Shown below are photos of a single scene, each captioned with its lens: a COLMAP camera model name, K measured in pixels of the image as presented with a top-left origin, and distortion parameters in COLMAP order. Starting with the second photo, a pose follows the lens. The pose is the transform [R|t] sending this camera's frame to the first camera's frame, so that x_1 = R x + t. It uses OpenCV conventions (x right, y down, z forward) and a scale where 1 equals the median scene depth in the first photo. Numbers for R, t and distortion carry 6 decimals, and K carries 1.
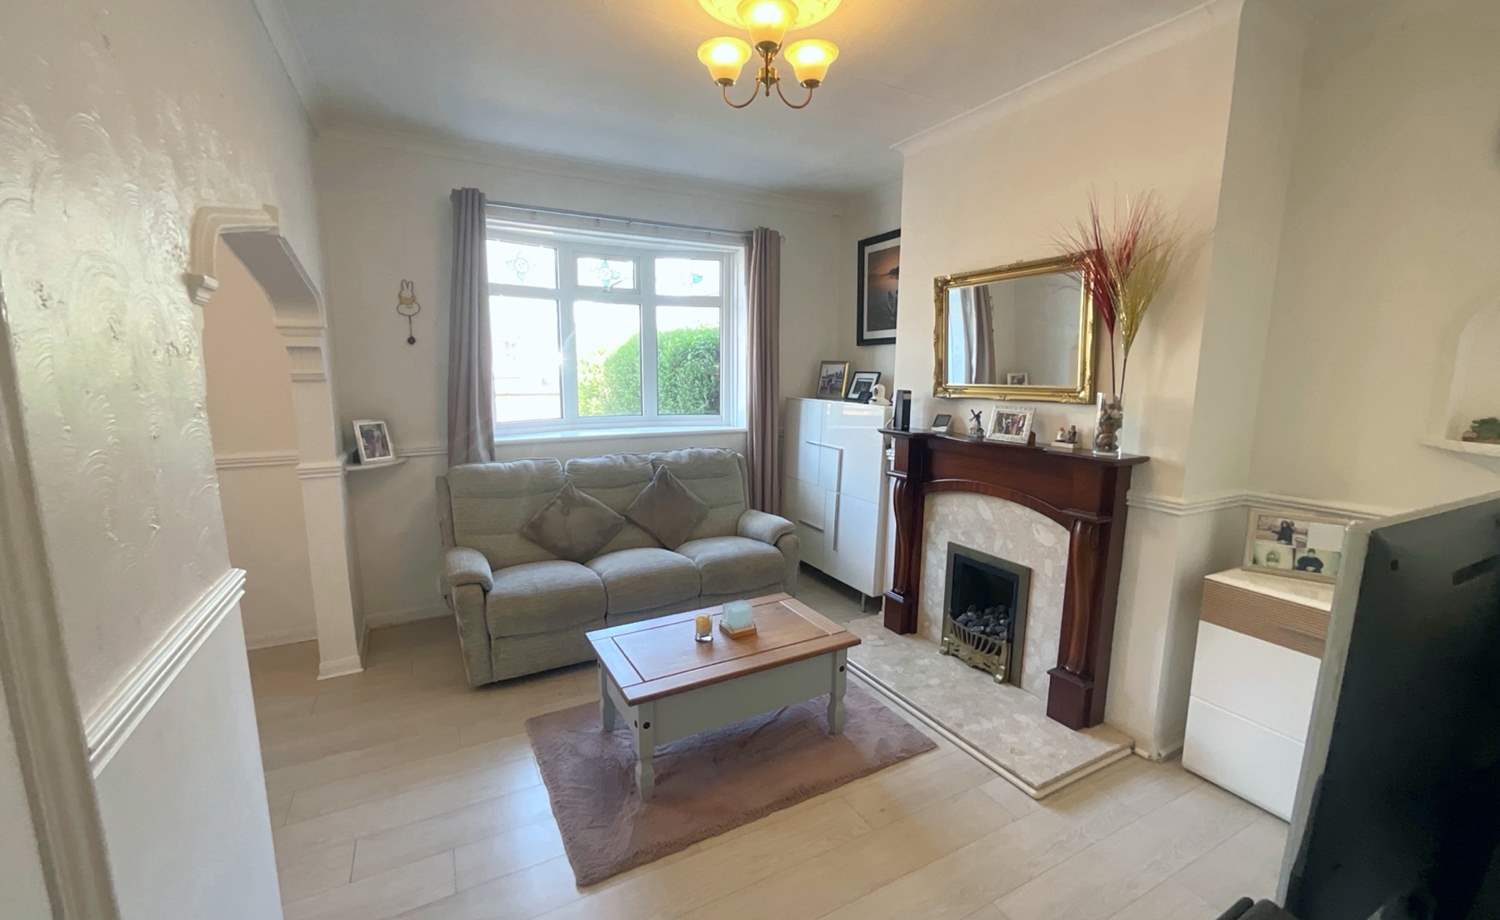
lens RADIAL K [[613.1, 0, 749.2], [0, 613.1, 454.1], [0, 0, 1]] dist [0.001520, 0.000110]
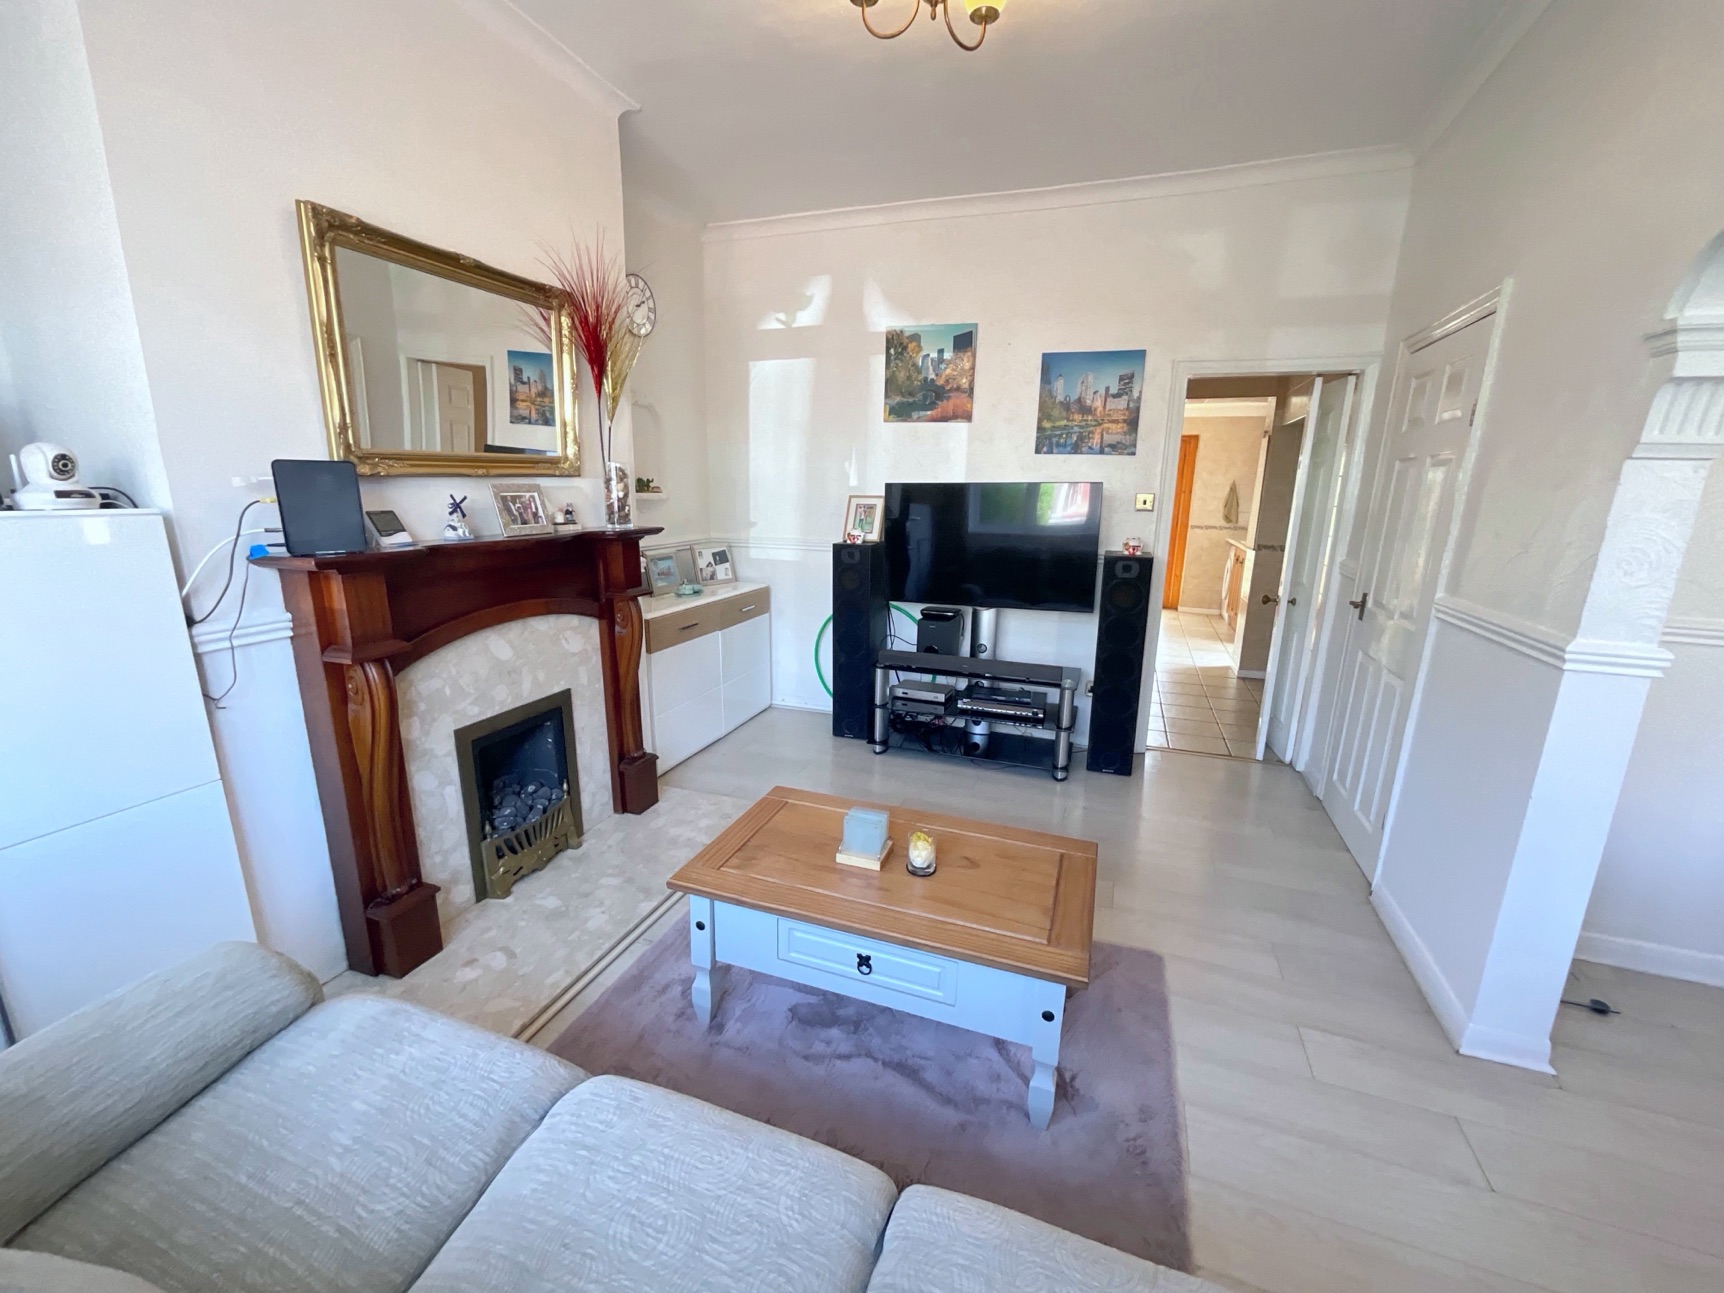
lens RADIAL K [[701.3, 0, 863.4], [0, 701.3, 645.6], [0, 0, 1]] dist [-0.001457, 0.001401]
pose [[-0.665556, -0.187004, 0.722540, -0.374892], [0.084711, 0.942918, 0.322071, -0.107903], [-0.741525, 0.275563, -0.611724, 1.047896]]
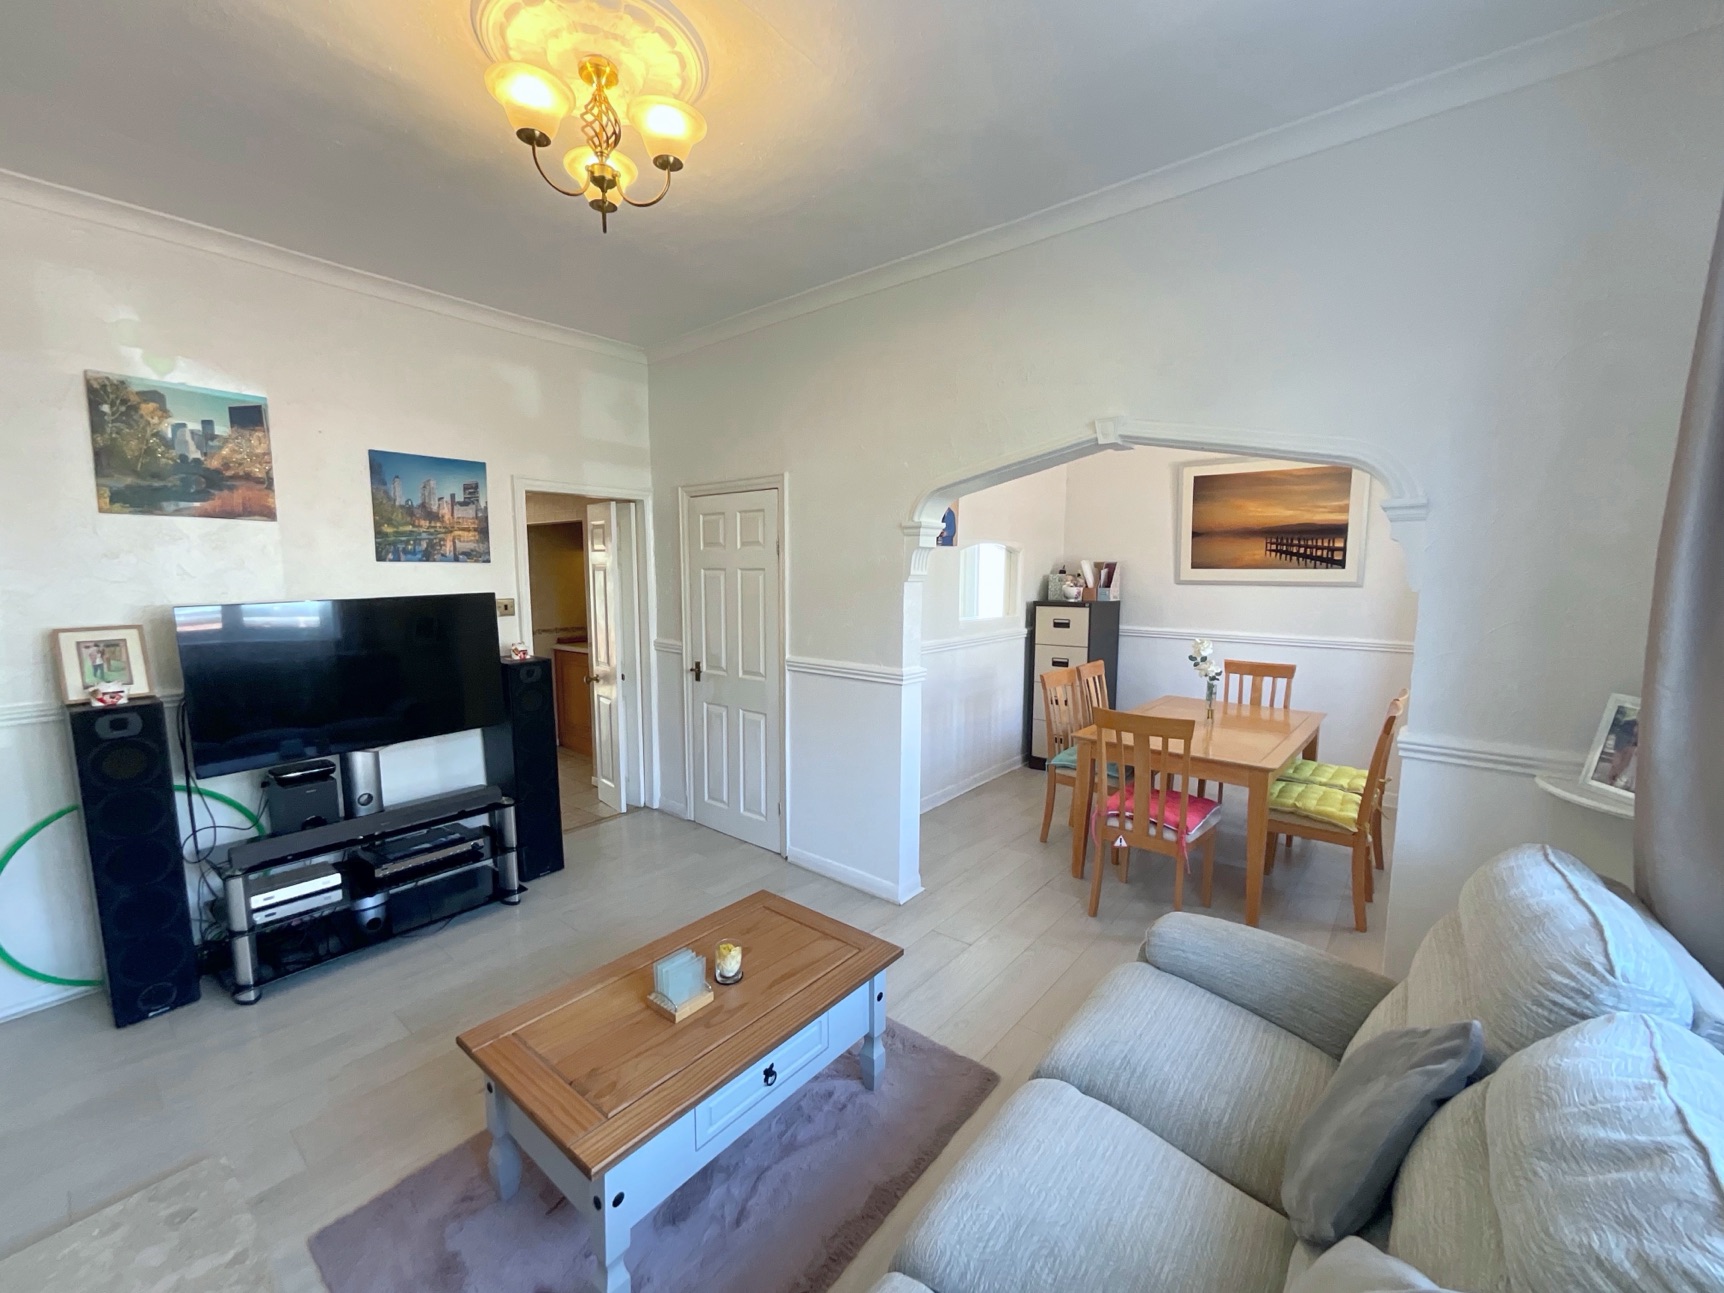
lens RADIAL K [[701.3, 0, 863.5], [0, 701.3, 644.7], [0, 0, 1]] dist [-0.001457, 0.001401]
pose [[-0.921776, 0.035720, -0.386074, 0.052190], [-0.063196, 0.968590, 0.240499, -0.173532], [0.382538, 0.246085, -0.890566, 1.212767]]
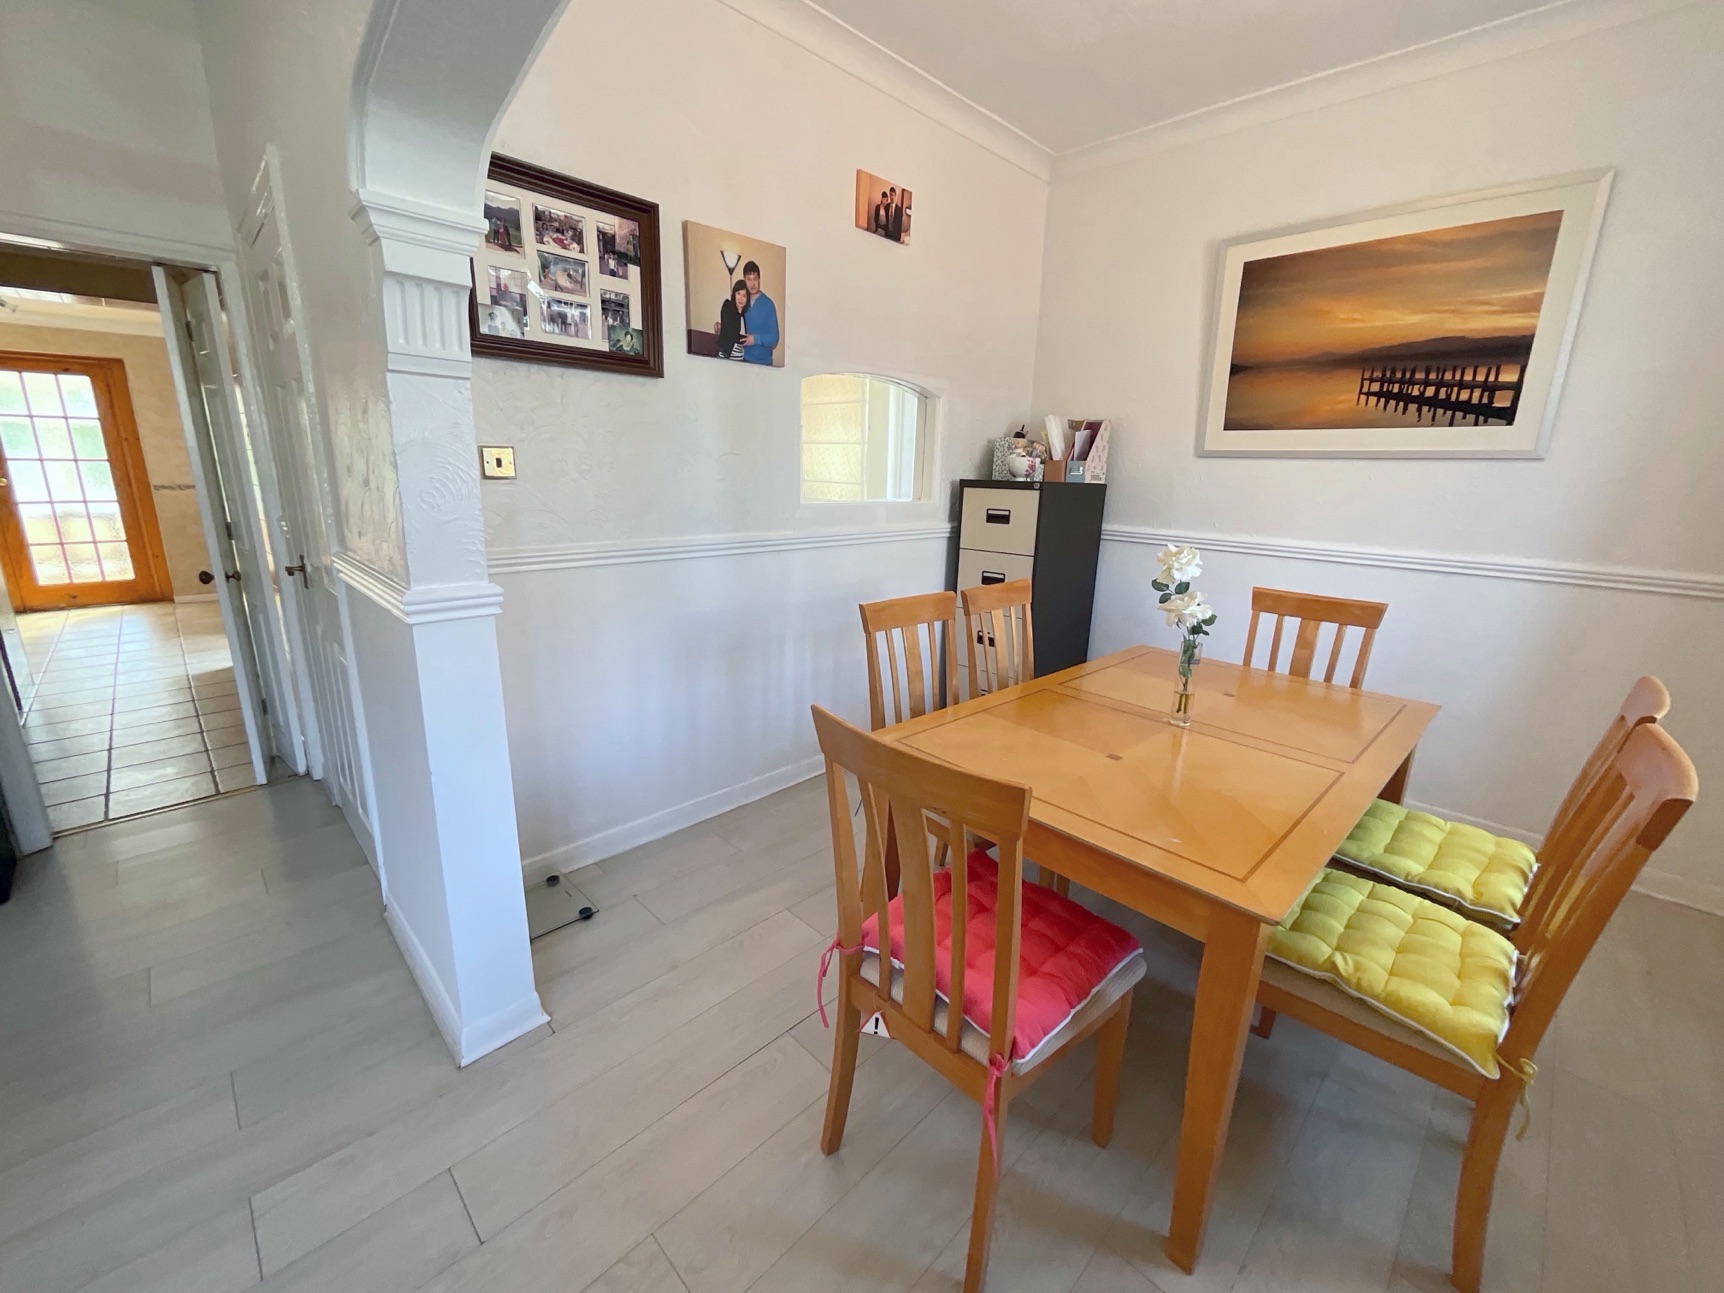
lens RADIAL K [[701.3, 0, 859.0], [0, 701.3, 642.1], [0, 0, 1]] dist [-0.001457, 0.001401]
pose [[-0.955568, 0.041301, -0.291862, -0.475574], [-0.074780, 0.923777, 0.375557, -0.062769], [0.285127, 0.380696, -0.879644, 0.851913]]
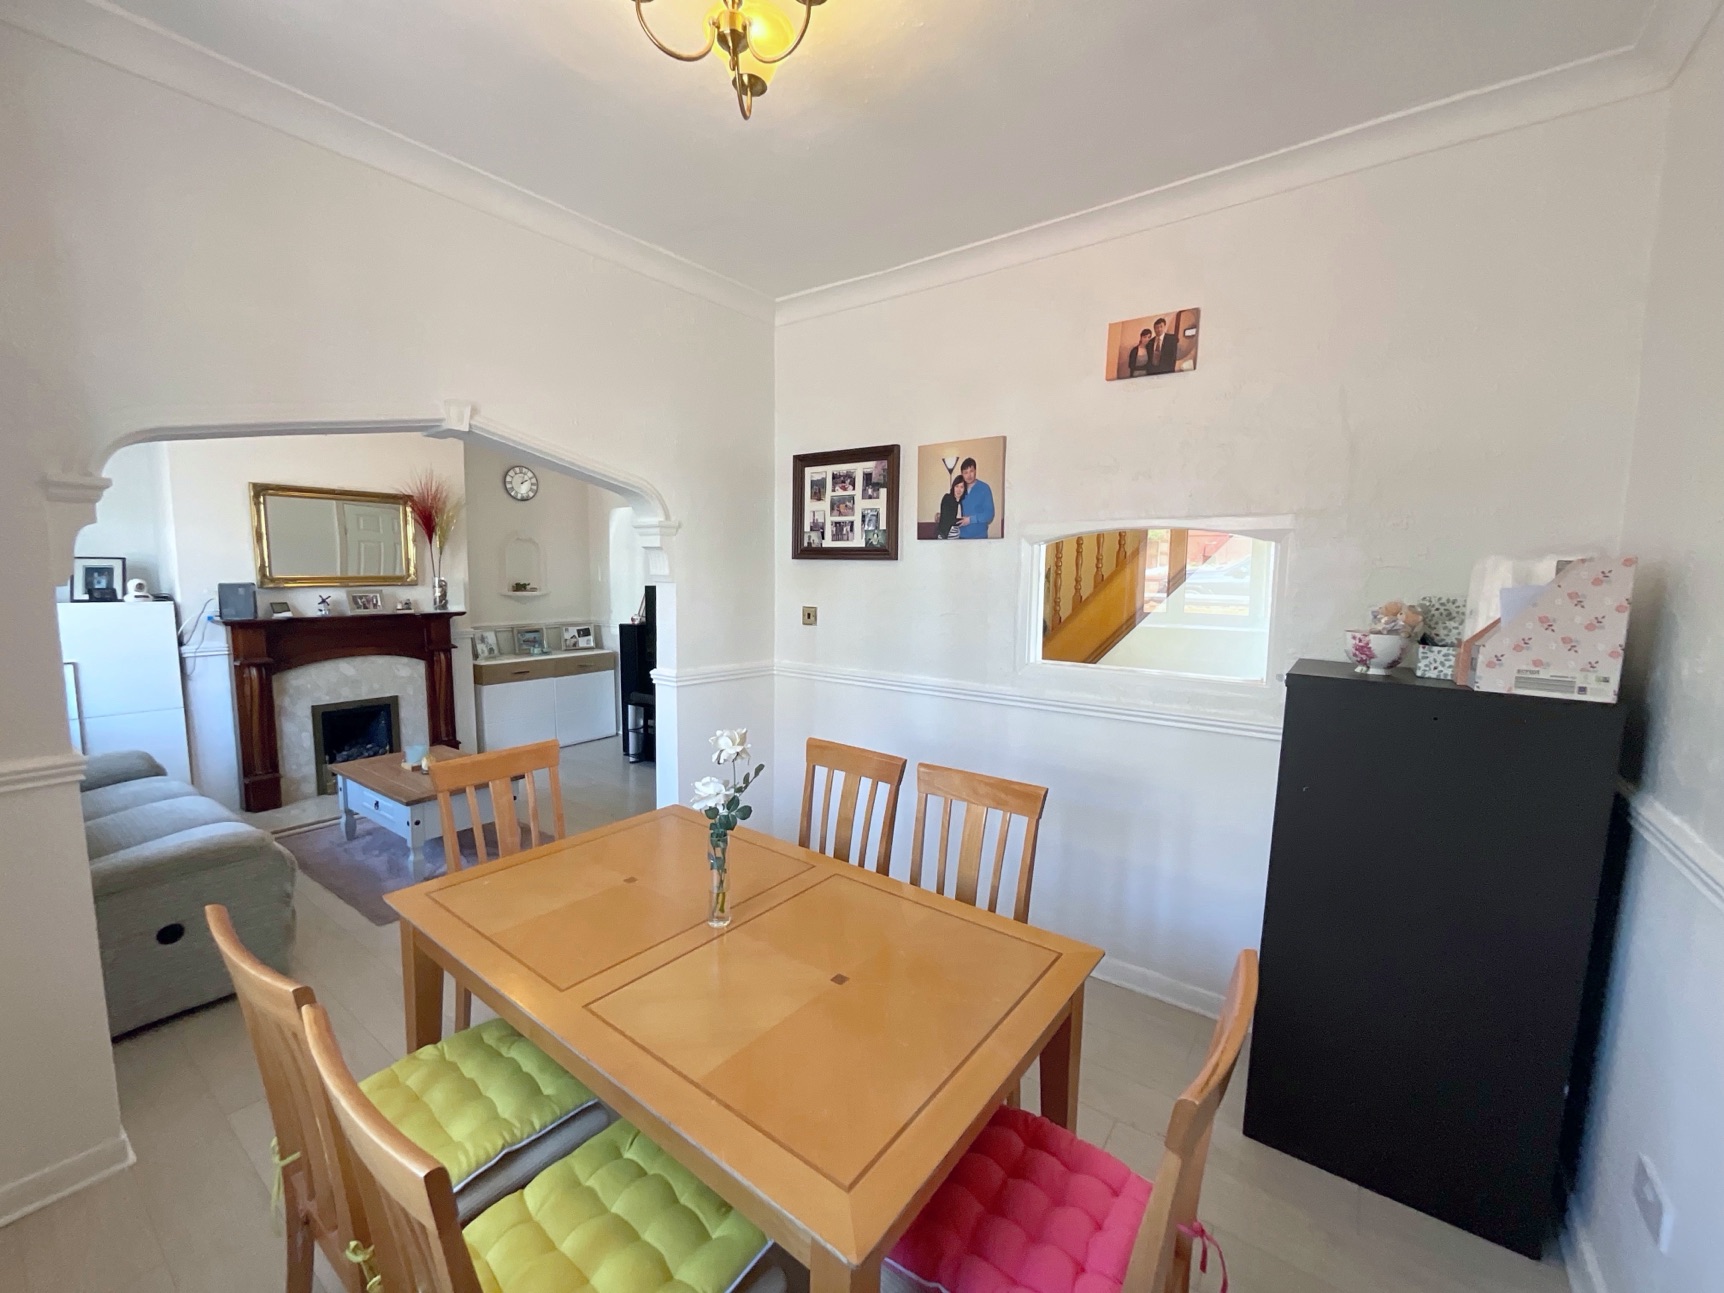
lens RADIAL K [[701.3, 0, 857.9], [0, 701.3, 648.3], [0, 0, 1]] dist [-0.001457, 0.001401]
pose [[-0.433764, -0.109292, 0.894373, -1.303044], [0.114305, 0.977922, 0.174938, -0.083205], [-0.893747, 0.178113, -0.411695, 0.560743]]
